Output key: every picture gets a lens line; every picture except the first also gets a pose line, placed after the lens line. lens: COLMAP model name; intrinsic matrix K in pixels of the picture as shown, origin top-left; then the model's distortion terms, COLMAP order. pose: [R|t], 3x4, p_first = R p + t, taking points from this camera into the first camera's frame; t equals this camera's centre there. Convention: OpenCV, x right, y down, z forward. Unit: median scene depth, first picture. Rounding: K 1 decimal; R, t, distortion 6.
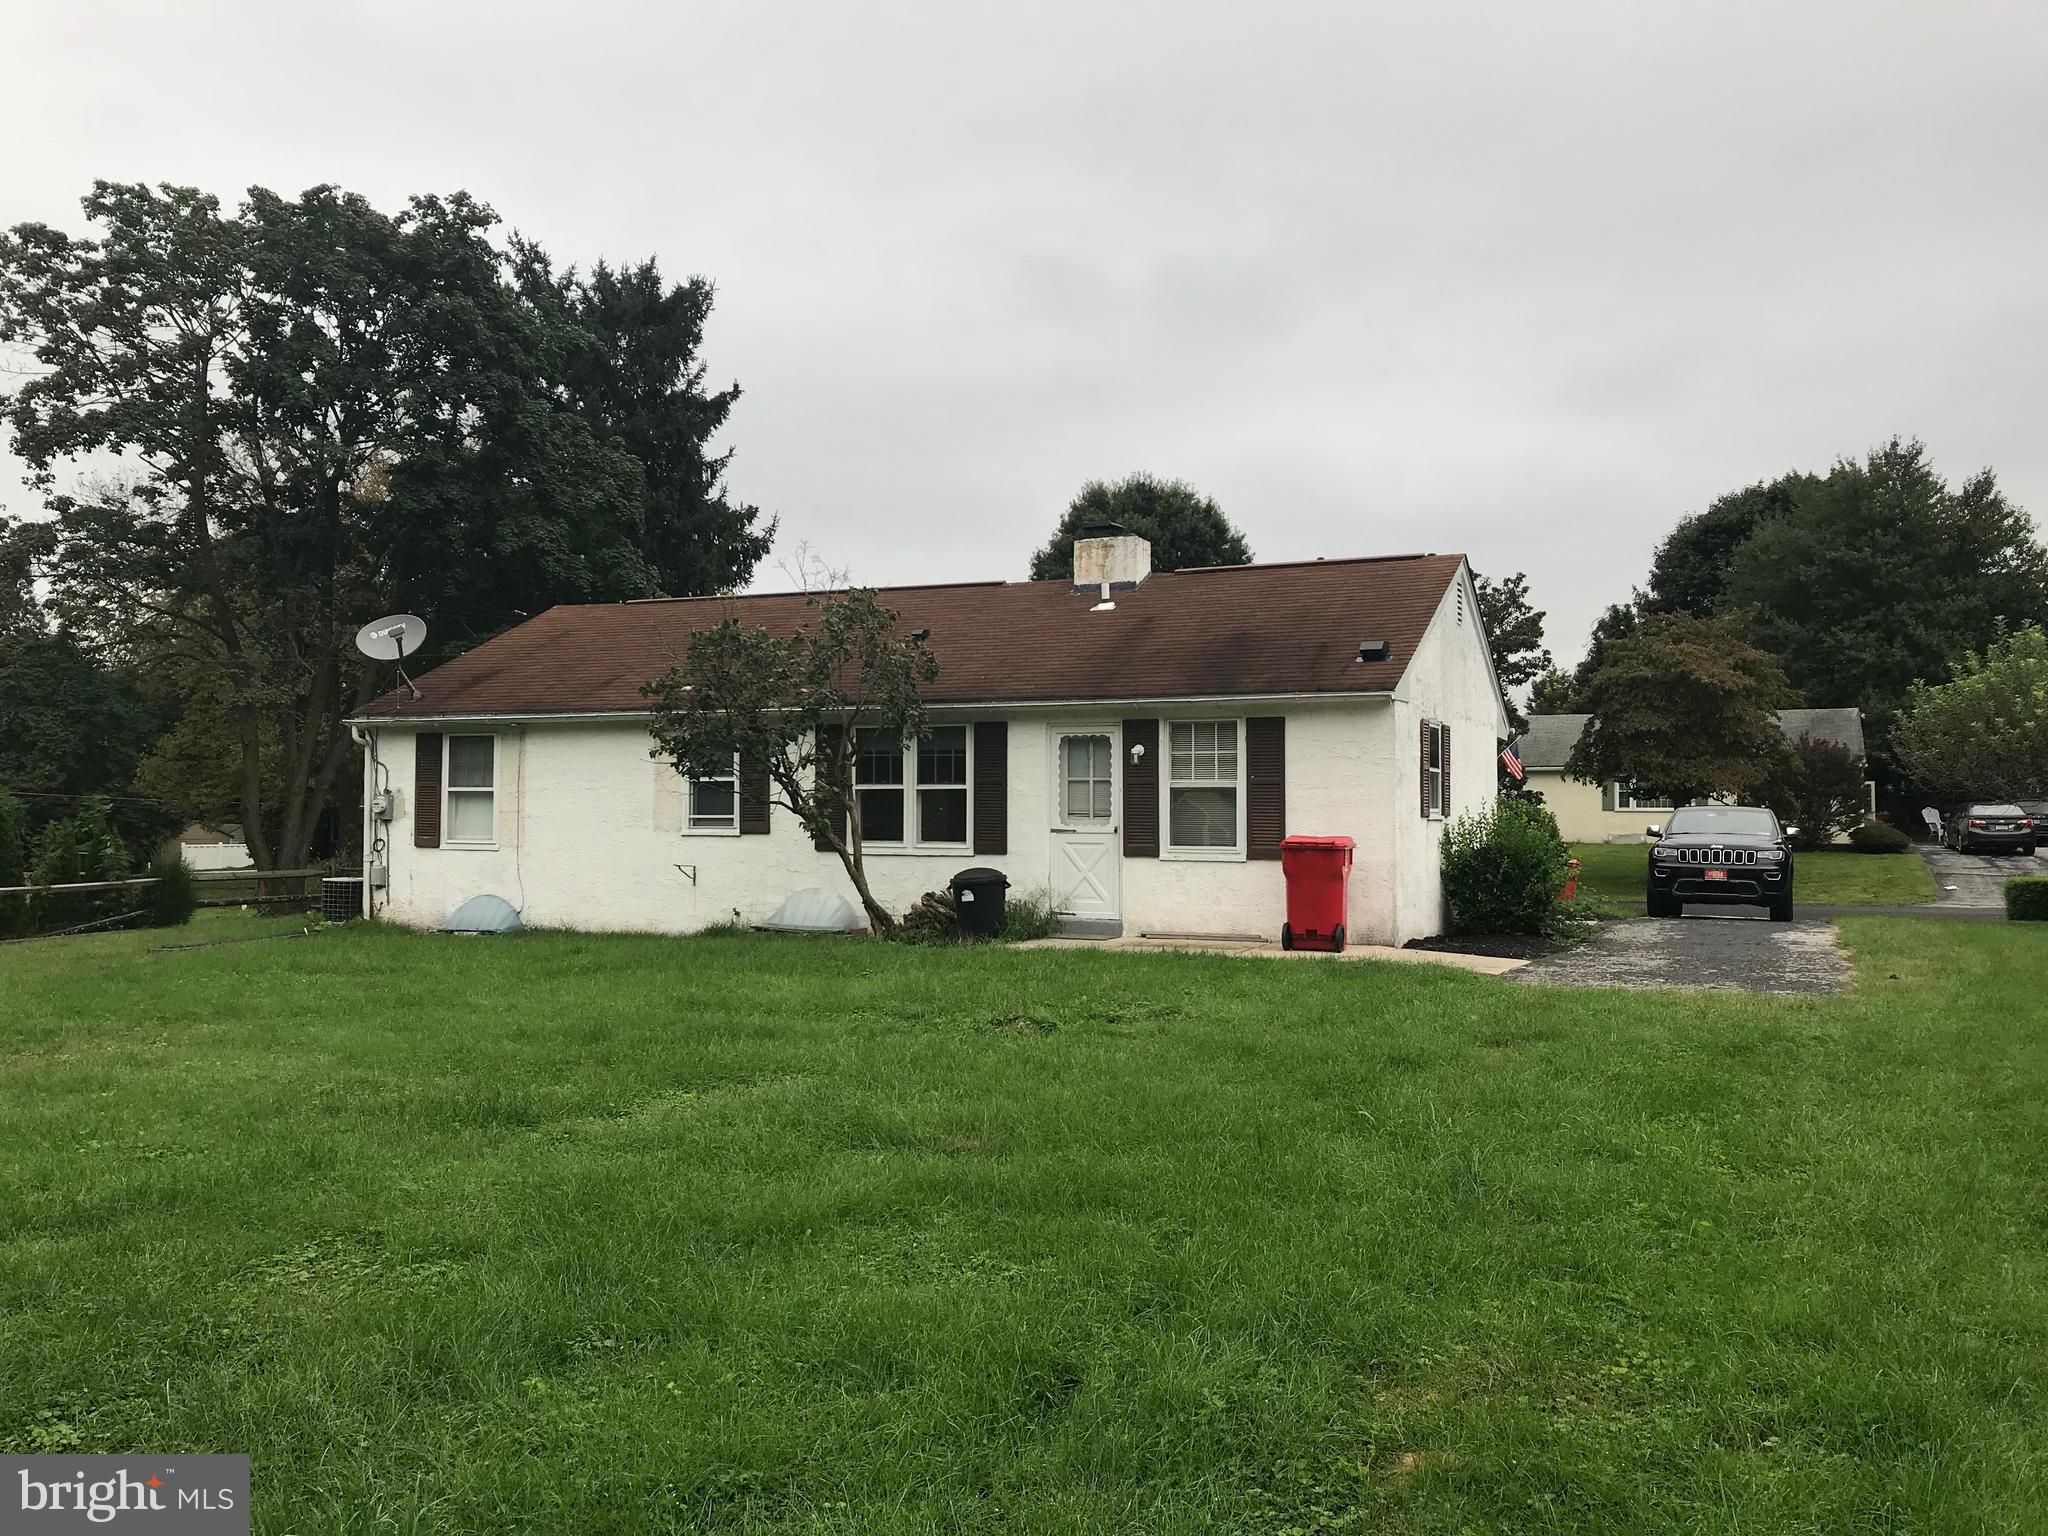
lens RADIAL K [[1653.4, 0, 1019.6], [0, 1653.4, 727.9], [0, 0, 1]] dist [-0.008406, -0.008656]
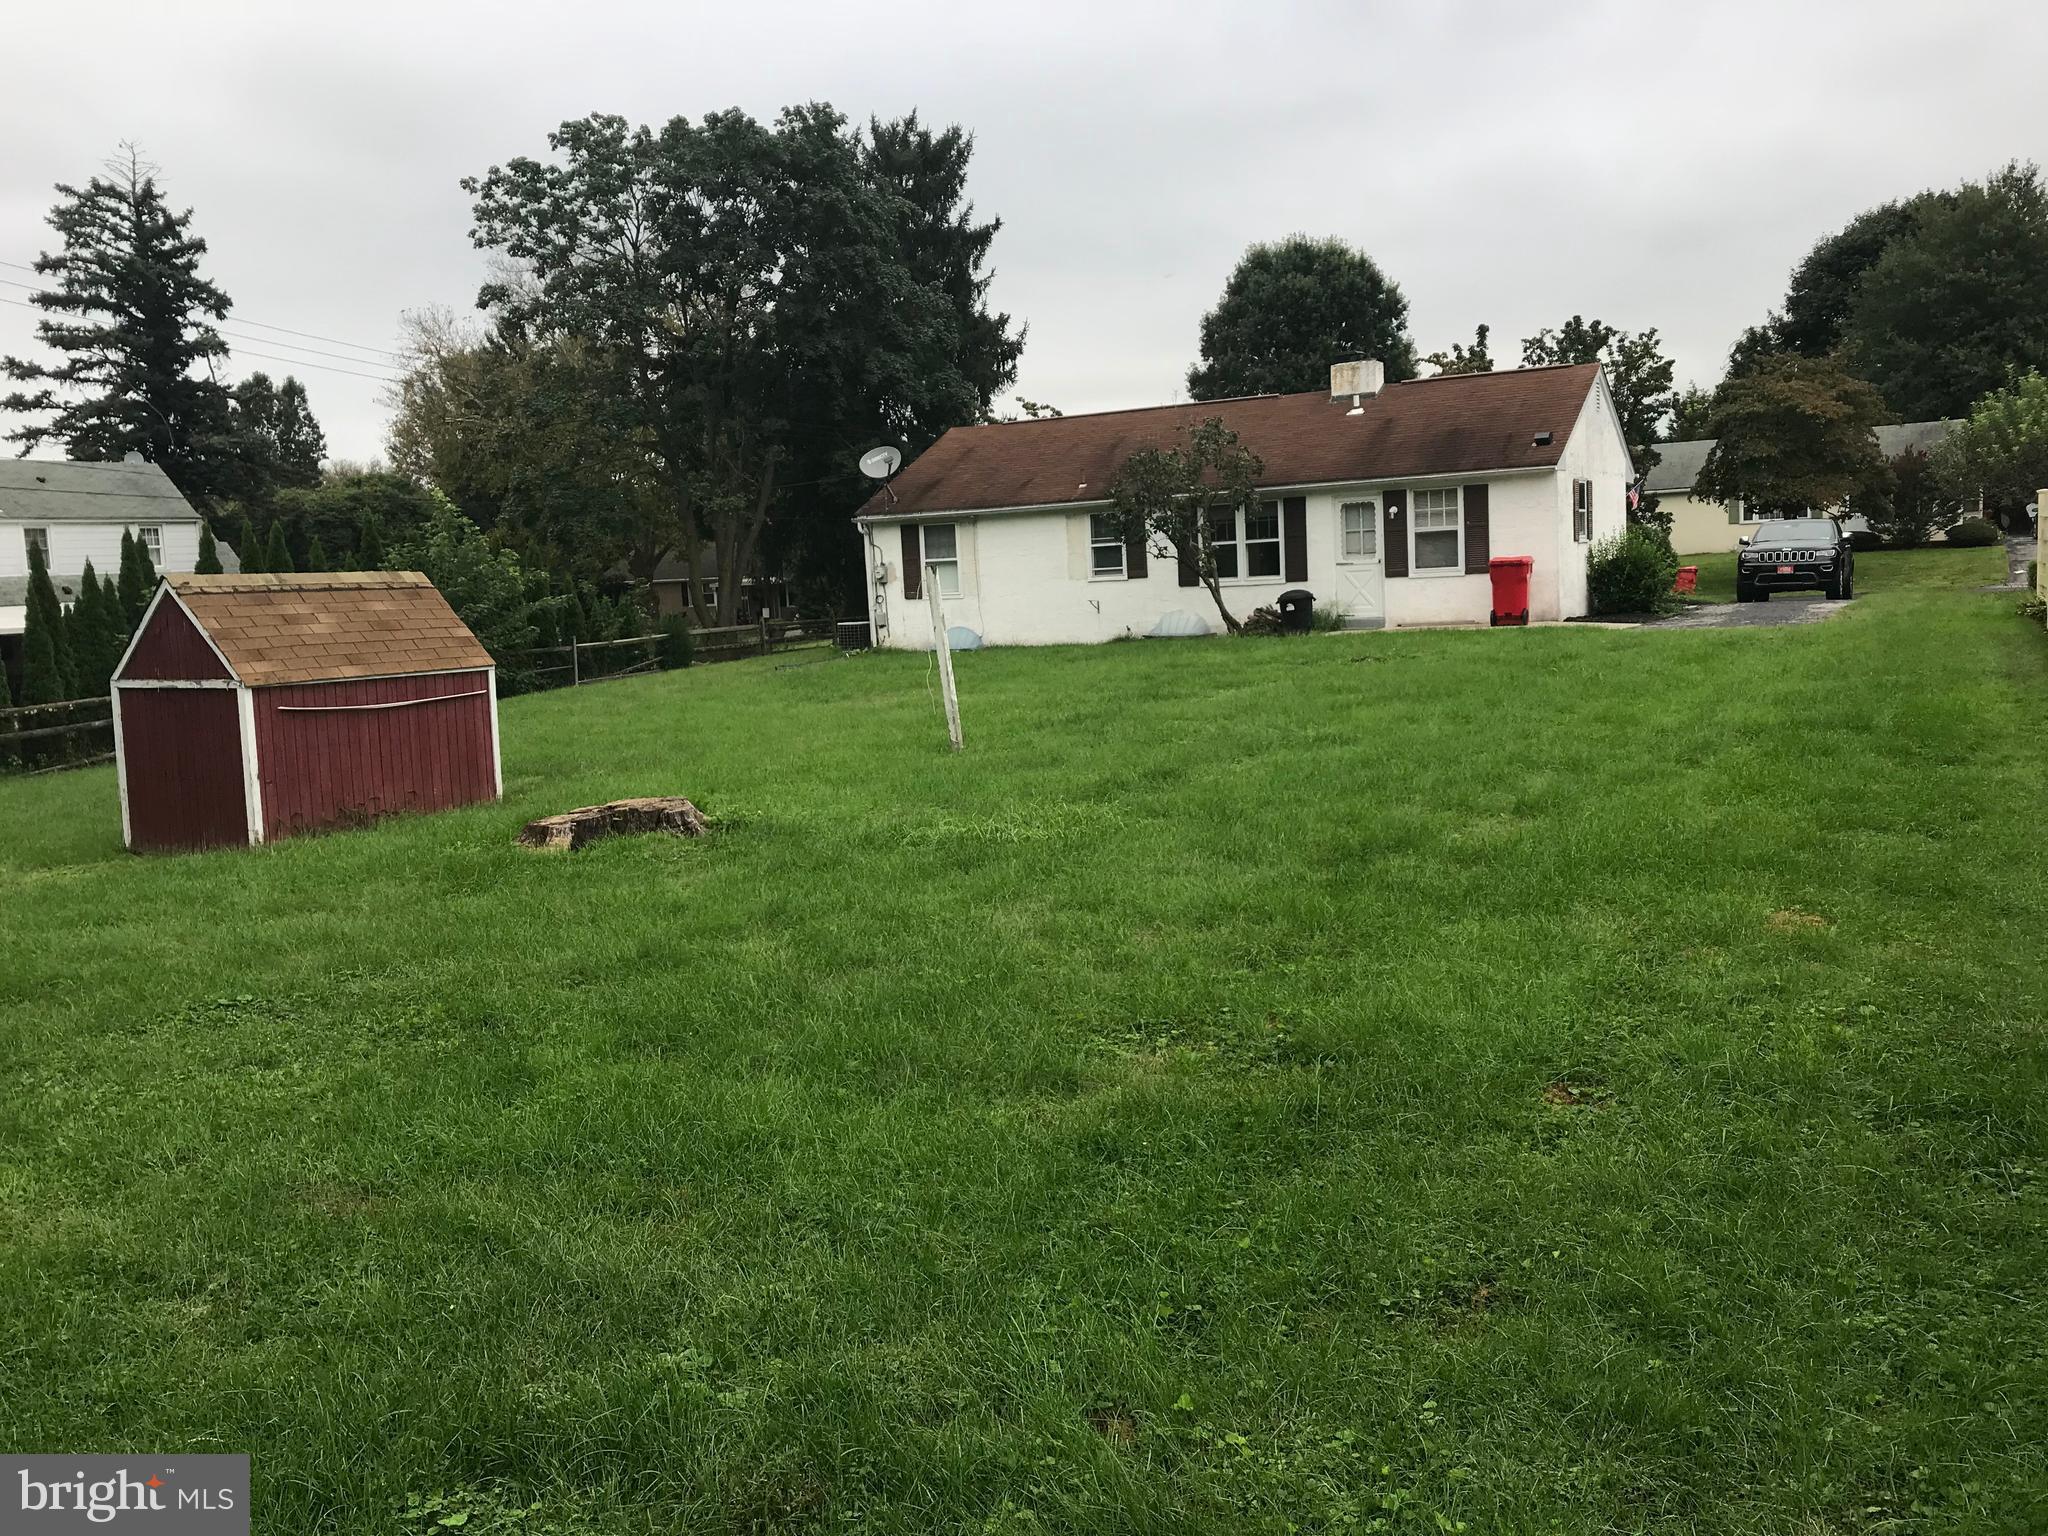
lens RADIAL K [[1664.6, 0, 1024.0], [0, 1664.6, 768.0], [0, 0, 1]] dist [0.003874, 0.011545]
pose [[0.995694, -0.048304, -0.079123, -0.124495], [0.061342, 0.983244, 0.171664, -0.029222], [0.069505, -0.175779, 0.981973, -0.482311]]
